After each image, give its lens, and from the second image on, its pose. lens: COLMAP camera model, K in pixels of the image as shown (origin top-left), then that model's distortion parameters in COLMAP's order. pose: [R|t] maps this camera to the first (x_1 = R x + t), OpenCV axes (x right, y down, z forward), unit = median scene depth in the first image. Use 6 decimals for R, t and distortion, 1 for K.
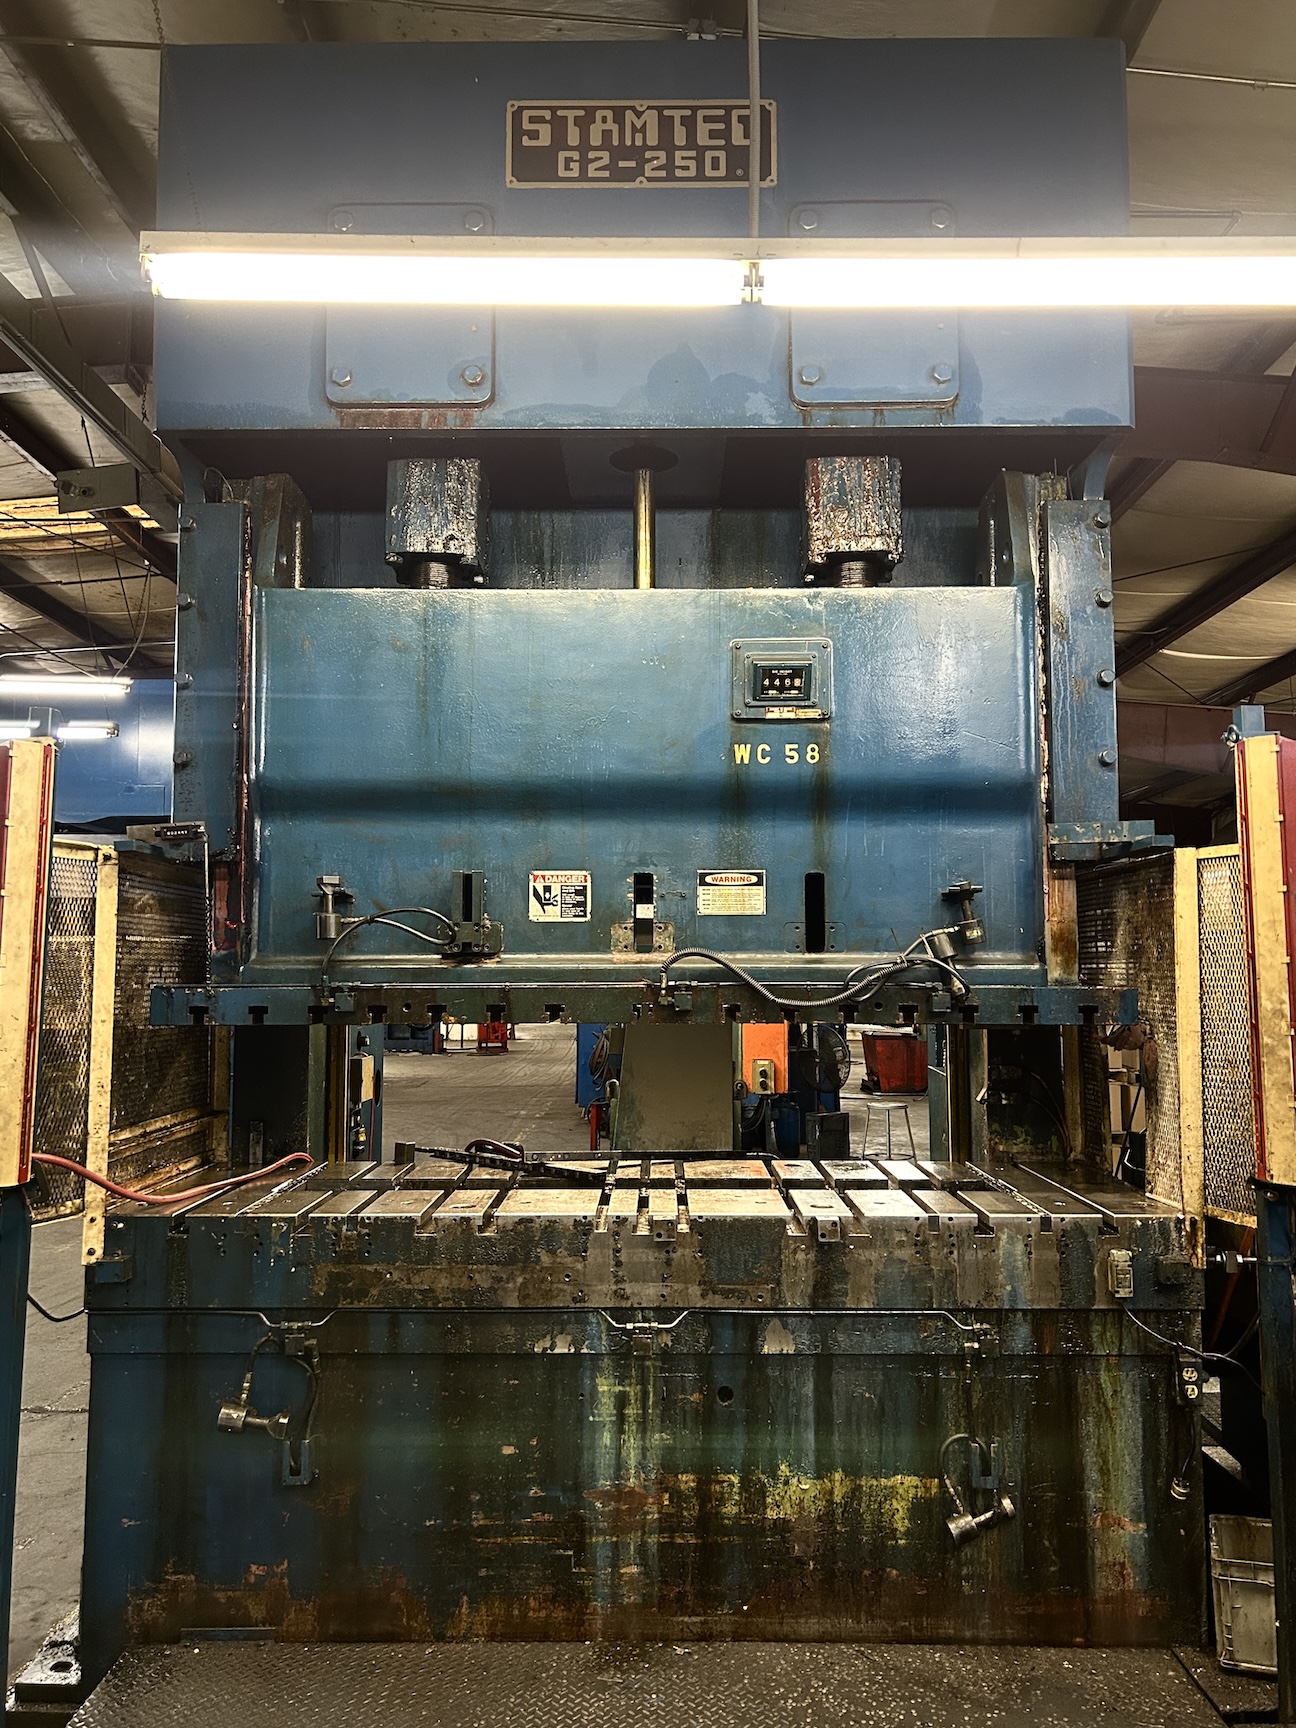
lens RADIAL K [[1313.9, 0, 648.0], [0, 1313.9, 864.0], [0, 0, 1]] dist [0.041244, -0.043136]
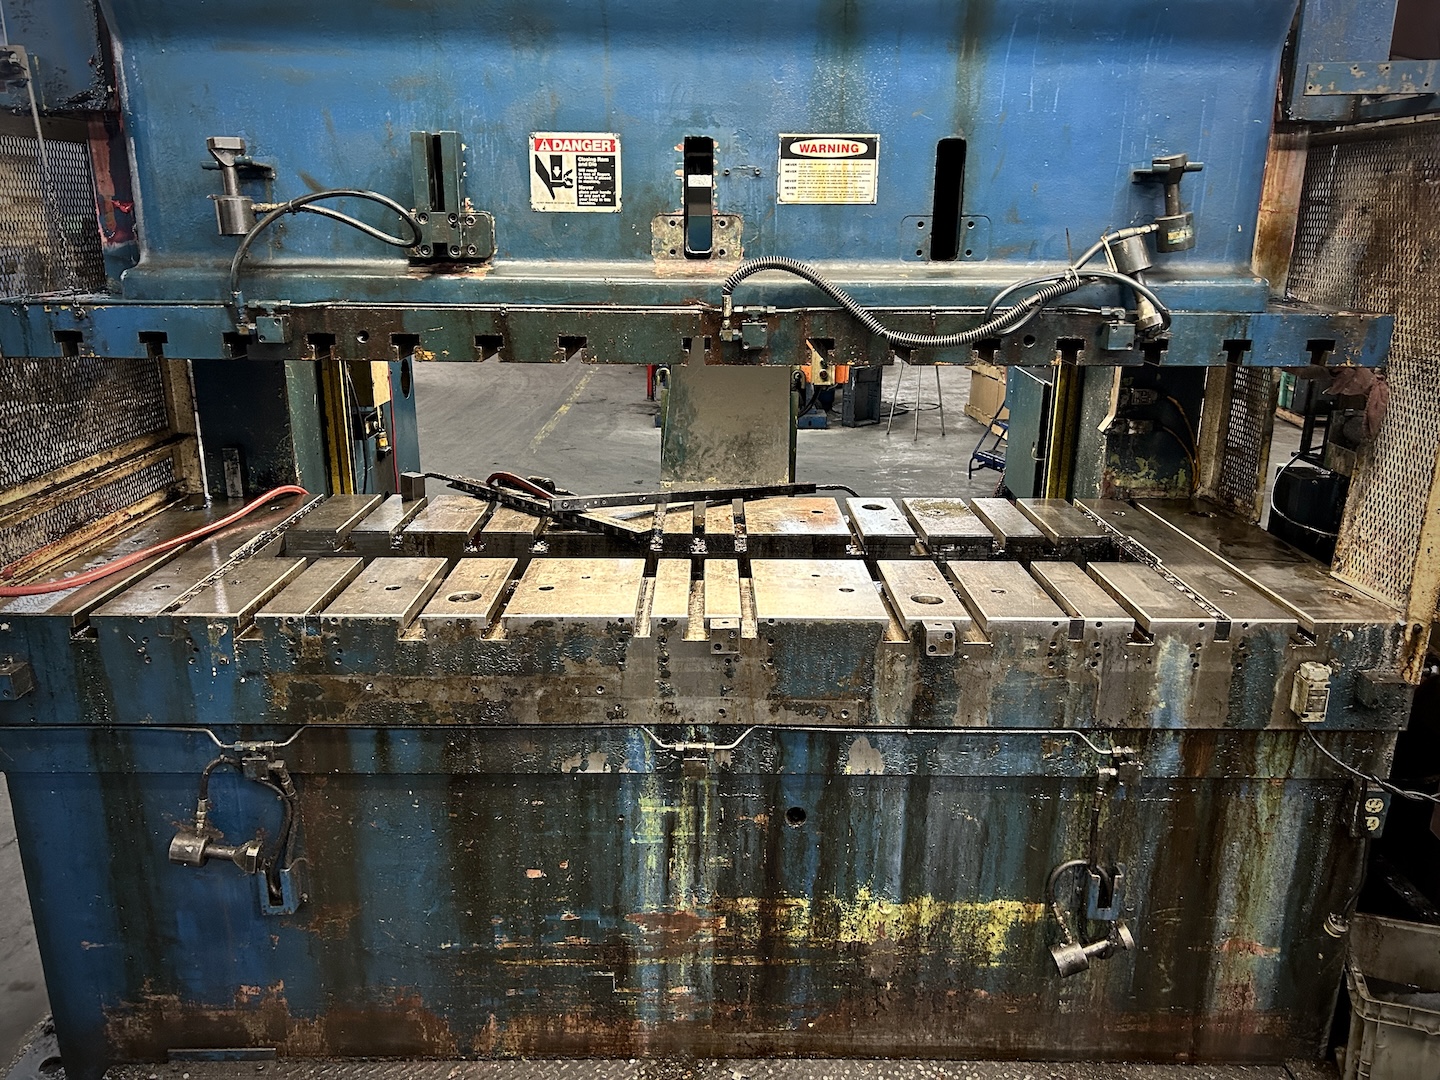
lens RADIAL K [[1095.0, 0, 713.9], [0, 1095.0, 540.3], [0, 0, 1]] dist [0.041244, -0.043136]
pose [[0.999872, 0.003871, 0.015497, -0.003941], [-0.009172, 0.933427, 0.358651, -0.002937], [-0.013077, -0.358748, 0.933343, 0.426584]]
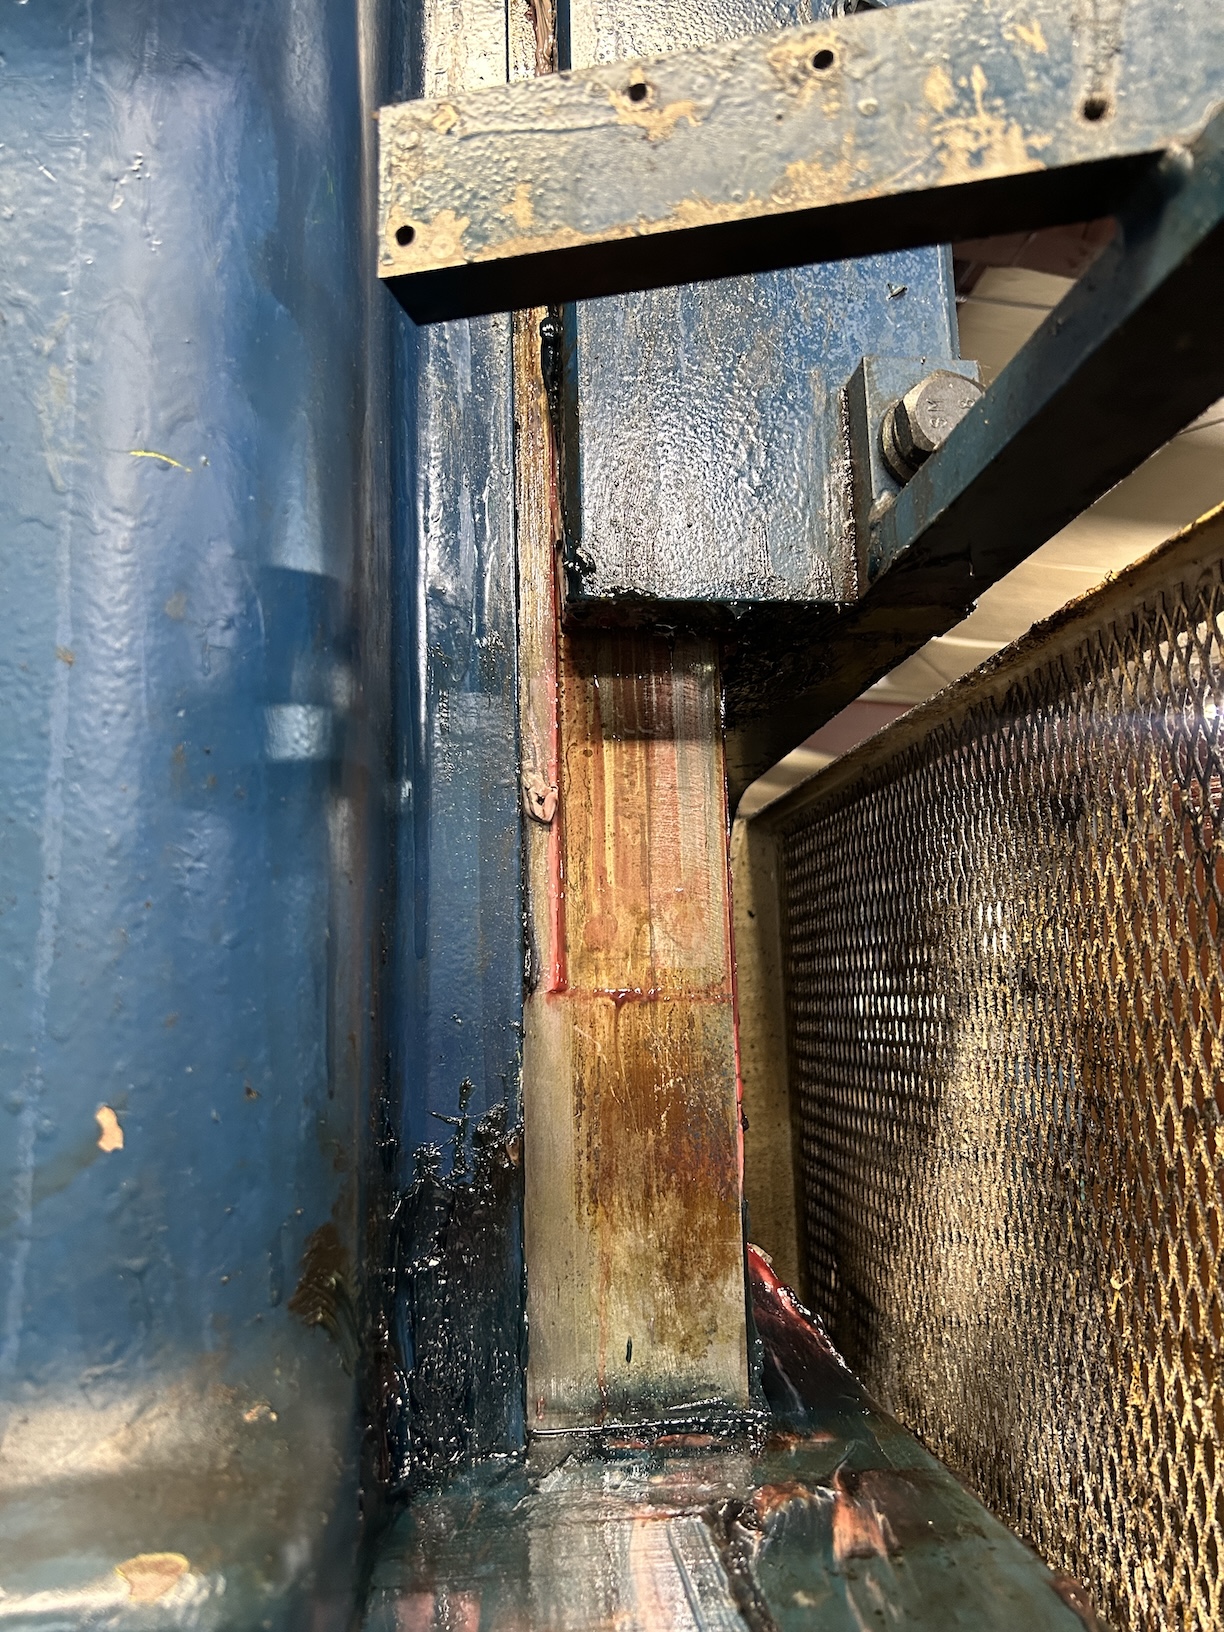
lens RADIAL K [[1241.0, 0, 612.0], [0, 1241.0, 816.0], [0, 0, 1]] dist [0.041244, -0.043136]
pose [[0.992683, -0.009262, 0.120393, 0.332793], [0.017092, 0.997793, -0.064161, 0.035615], [-0.119533, 0.065749, 0.990651, 0.967348]]
